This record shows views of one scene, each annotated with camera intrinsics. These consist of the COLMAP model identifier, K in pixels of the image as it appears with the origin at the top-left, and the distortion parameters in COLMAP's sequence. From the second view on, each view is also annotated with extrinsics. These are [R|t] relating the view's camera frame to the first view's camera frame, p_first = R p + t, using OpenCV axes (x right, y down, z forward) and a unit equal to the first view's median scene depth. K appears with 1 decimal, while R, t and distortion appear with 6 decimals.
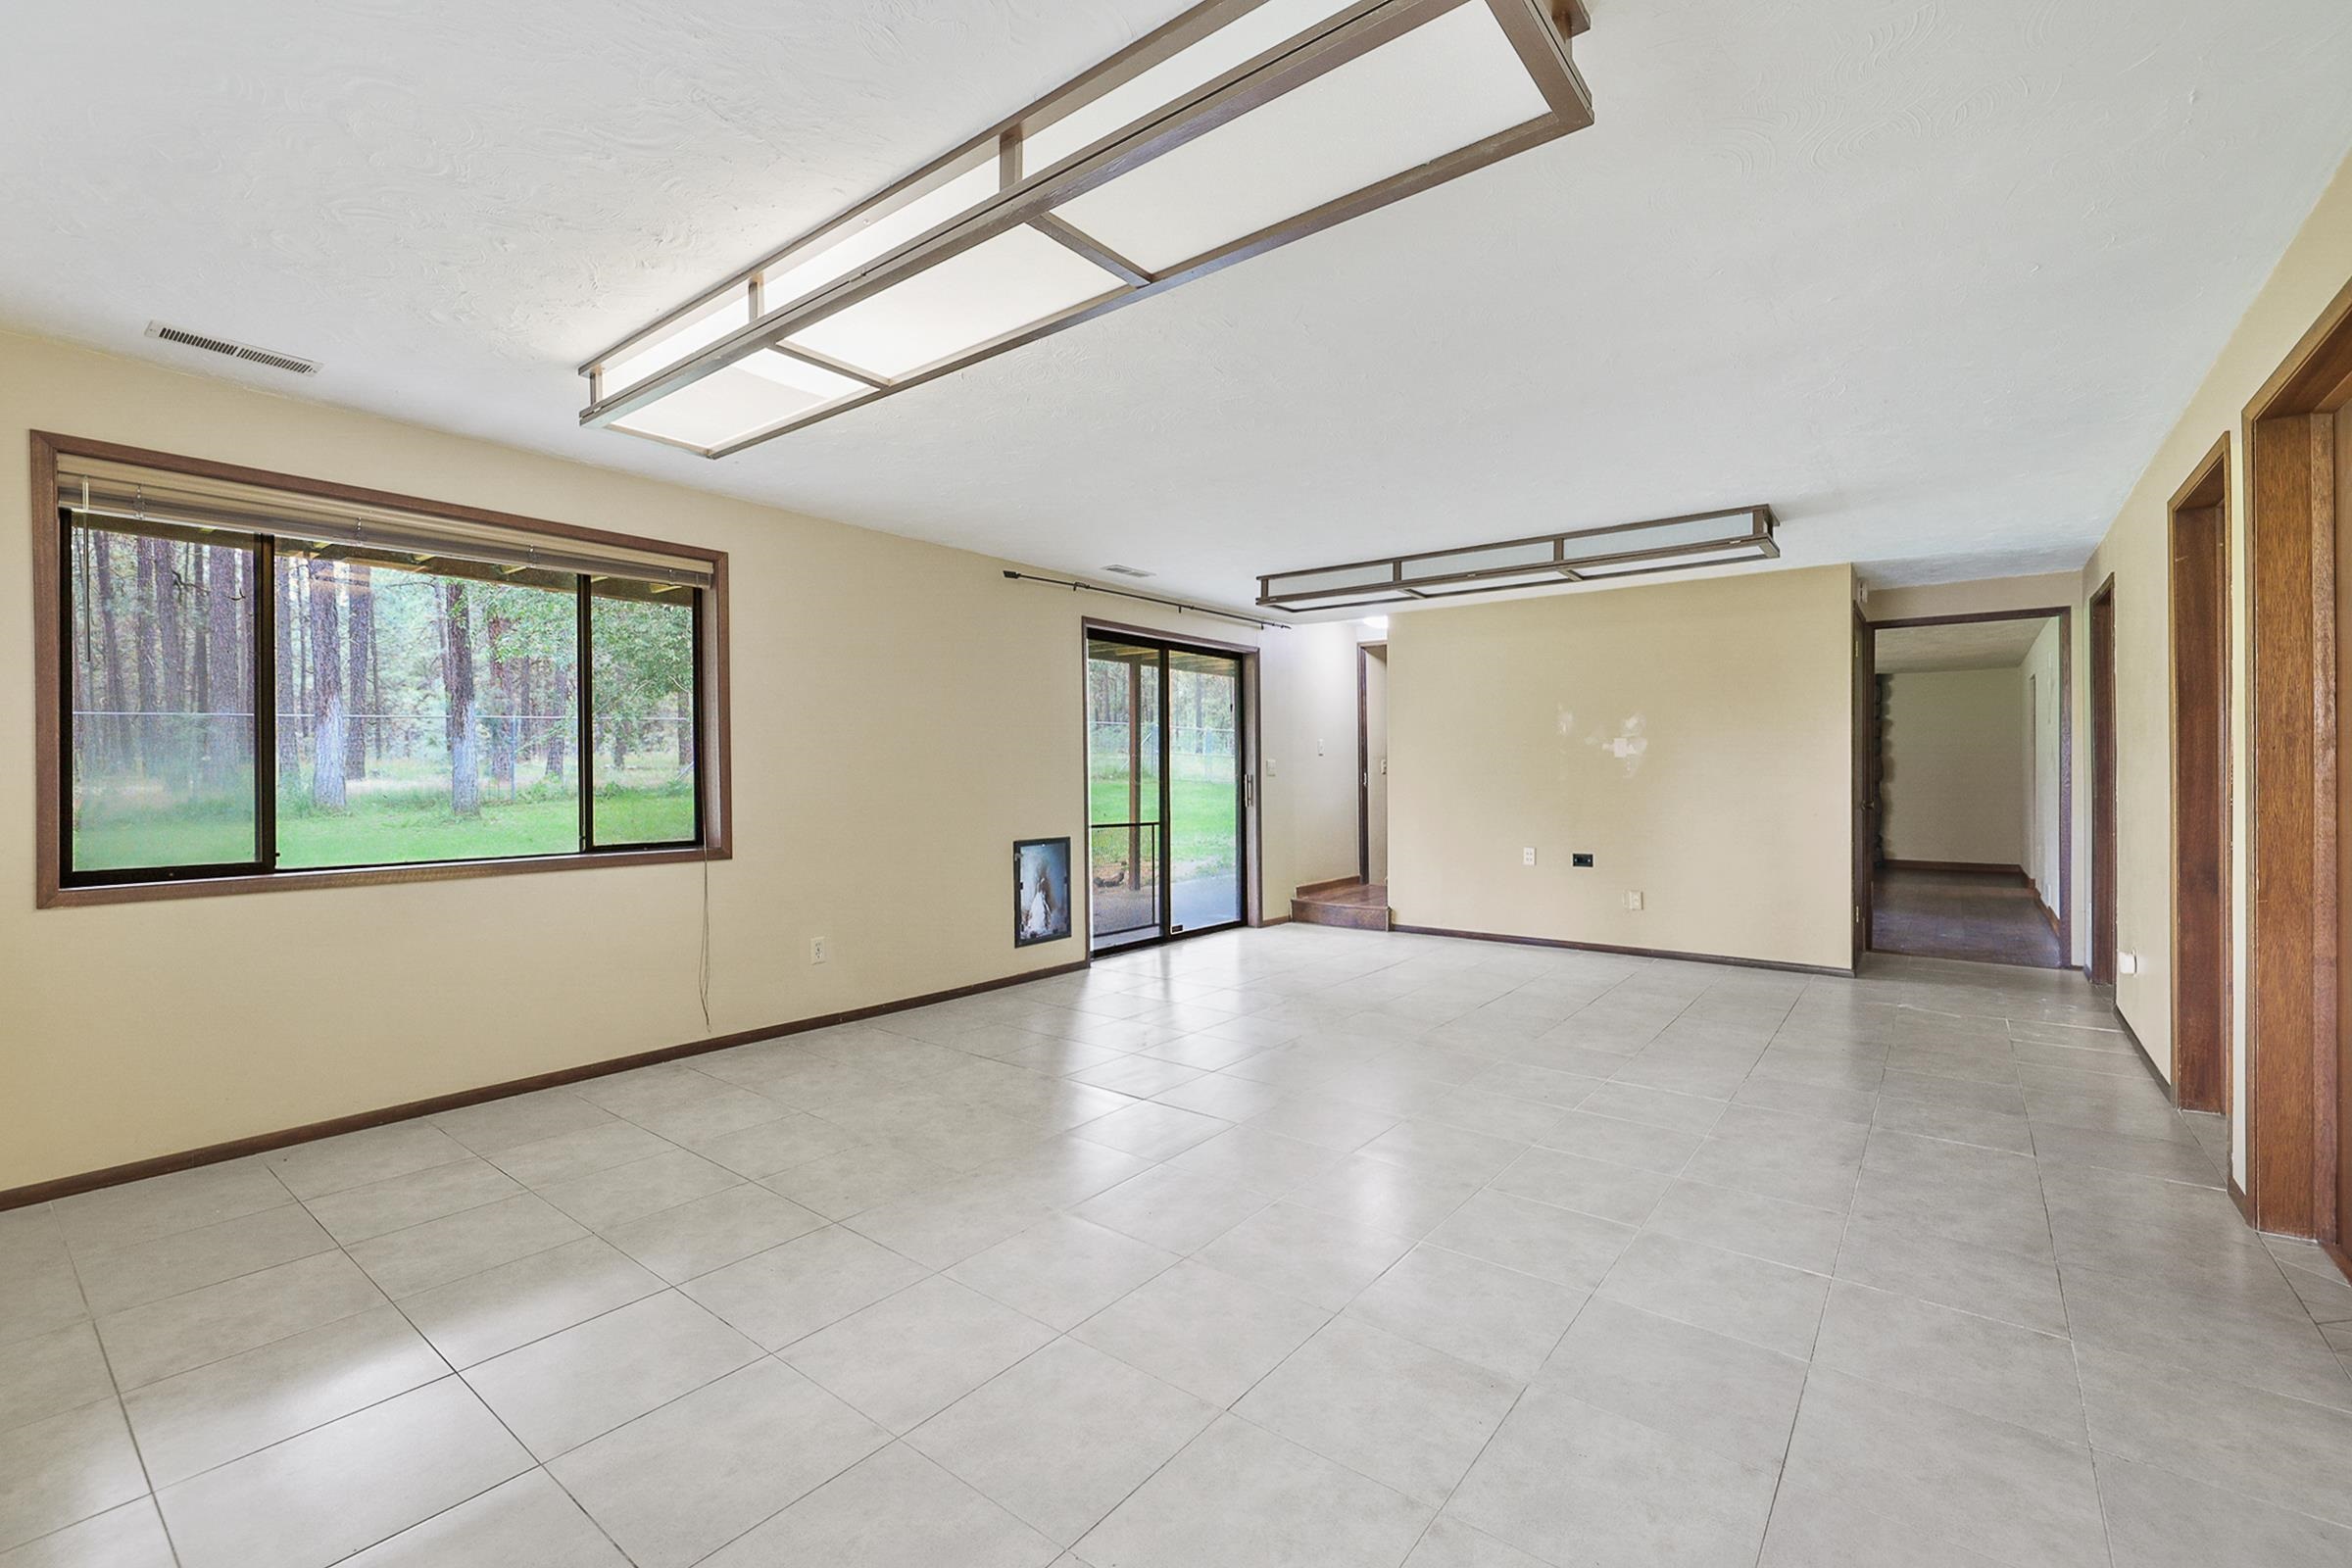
lens RADIAL K [[1007.1, 0, 1177.1], [0, 1007.1, 780.6], [0, 0, 1]] dist [-0.000571, 0.000097]
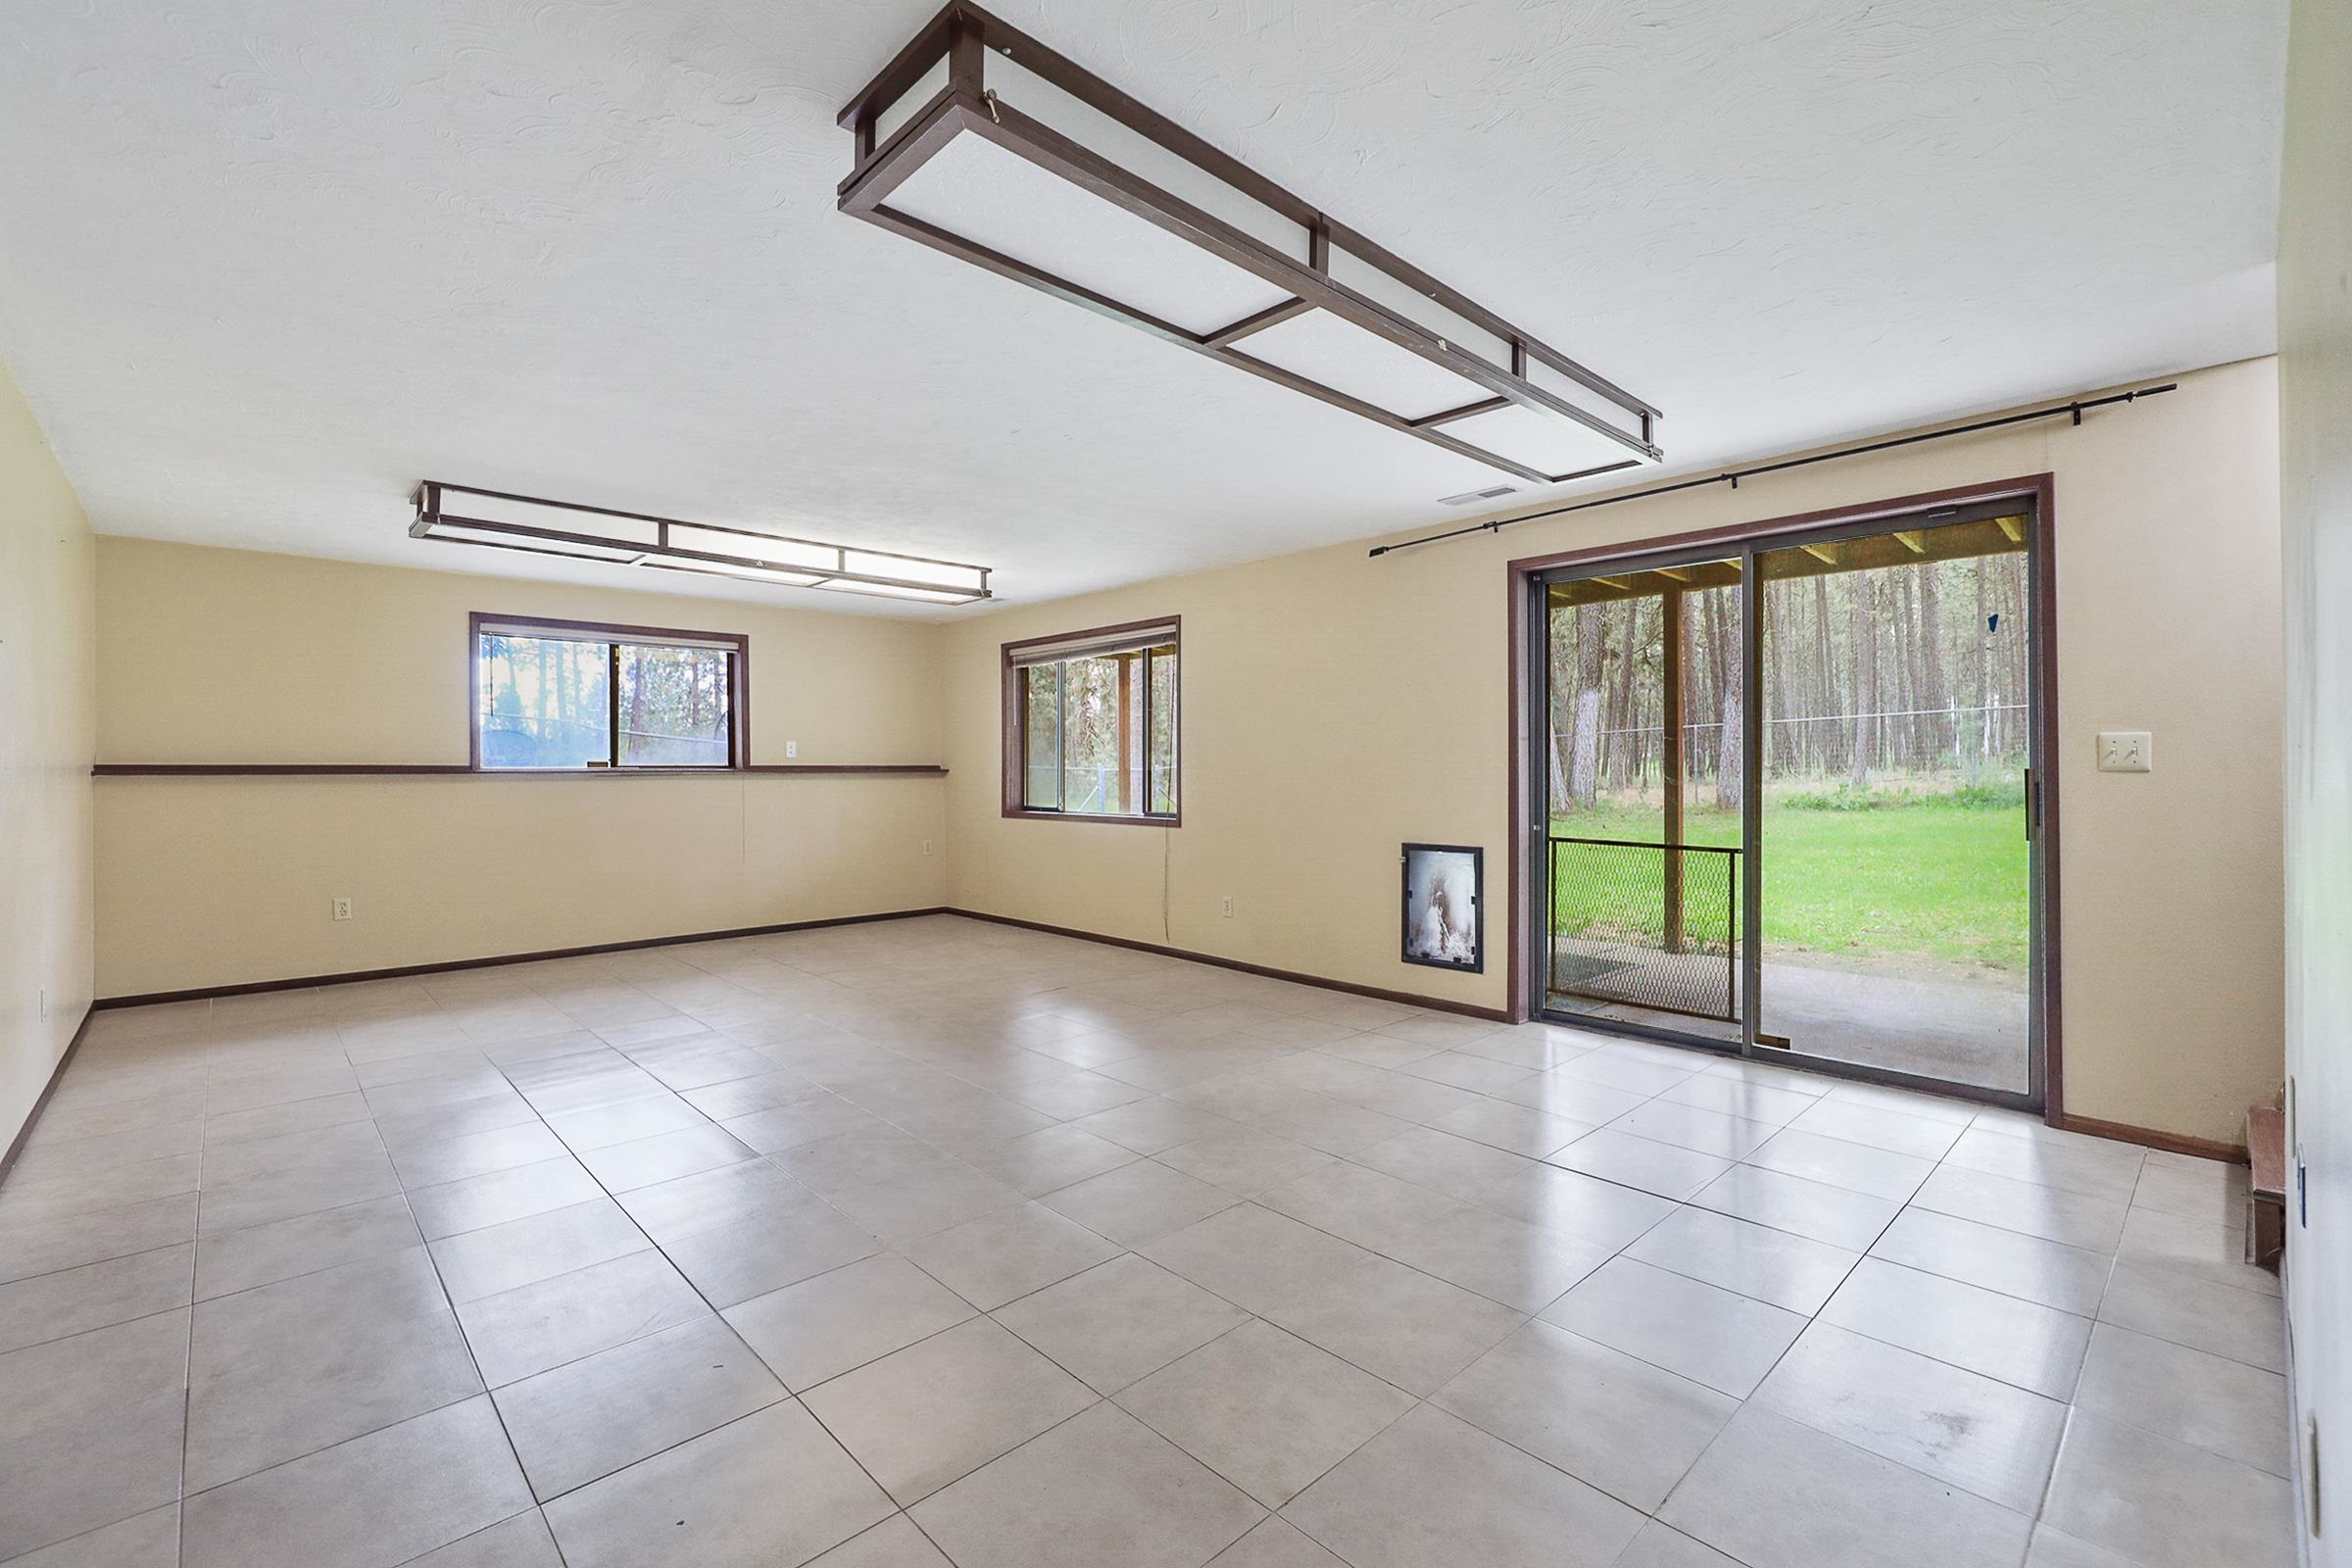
lens RADIAL K [[1007.1, 0, 1171.5], [0, 1007.1, 777.6], [0, 0, 1]] dist [-0.000571, 0.000097]
pose [[-0.152369, 0.005882, -0.988306, 0.746071], [-0.008072, 0.999942, 0.007196, -0.002682], [0.988291, 0.009074, -0.152312, 0.920957]]
